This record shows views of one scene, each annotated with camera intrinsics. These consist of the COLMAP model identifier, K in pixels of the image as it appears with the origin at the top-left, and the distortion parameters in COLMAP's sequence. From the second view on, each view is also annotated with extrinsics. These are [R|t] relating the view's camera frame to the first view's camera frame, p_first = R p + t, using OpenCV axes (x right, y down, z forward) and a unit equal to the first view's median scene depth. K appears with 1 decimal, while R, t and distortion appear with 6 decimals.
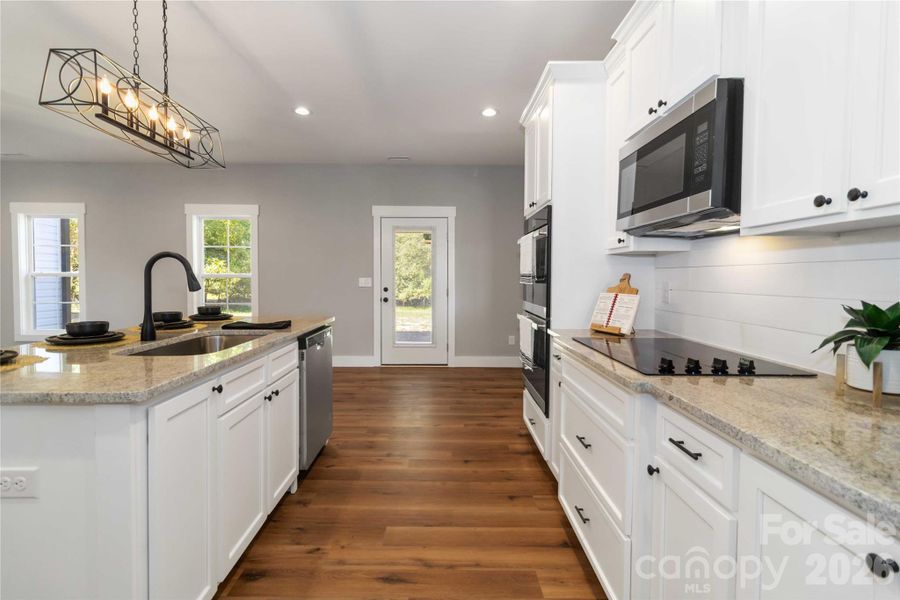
lens RADIAL K [[420.7, 0, 447.4], [0, 420.7, 288.0], [0, 0, 1]] dist [0.001499, 0.000111]
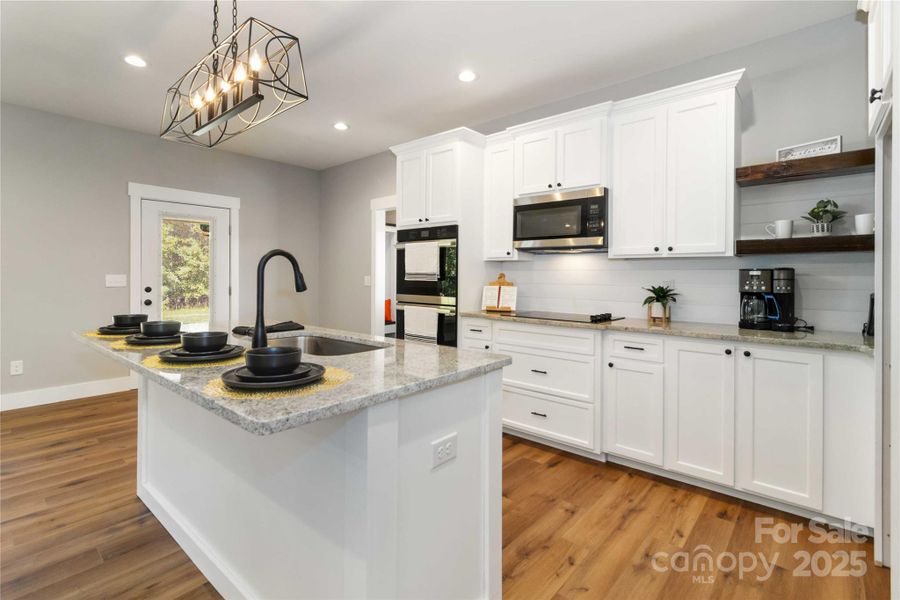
lens RADIAL K [[427.5, 0, 451.2], [0, 427.5, 271.6], [0, 0, 1]] dist [0.000516, -0.000330]
pose [[0.656653, 0.005925, 0.754169, -0.978453], [0.015945, 0.999637, -0.021737, -0.009460], [-0.754024, 0.026299, 0.656320, 0.086783]]
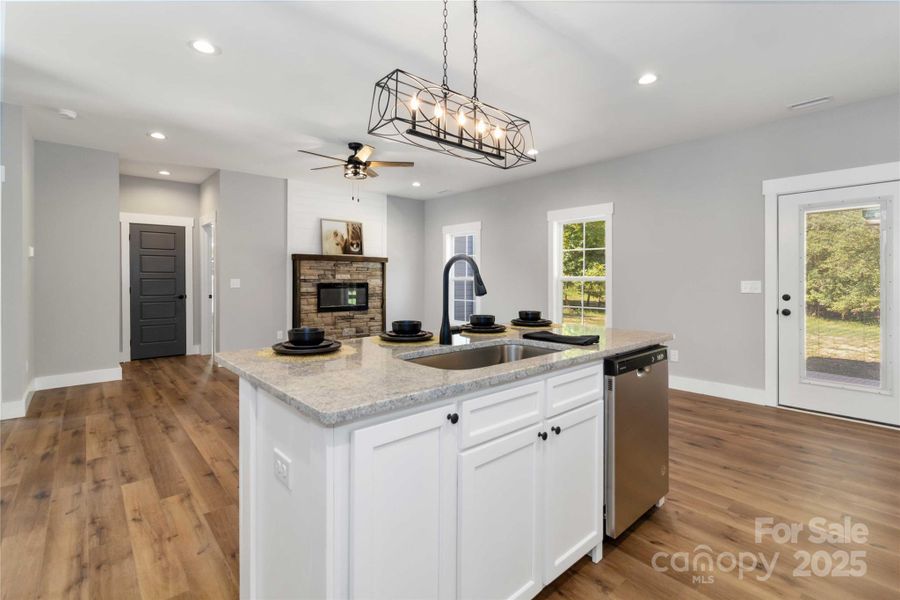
lens RADIAL K [[420.0, 0, 439.7], [0, 420.0, 280.9], [0, 0, 1]] dist [0.002864, 0.000676]
pose [[0.645288, -0.000517, -0.763939, 0.038575], [-0.017697, 0.999721, -0.015625, -0.007641], [0.763735, 0.023602, 0.645099, 0.294159]]
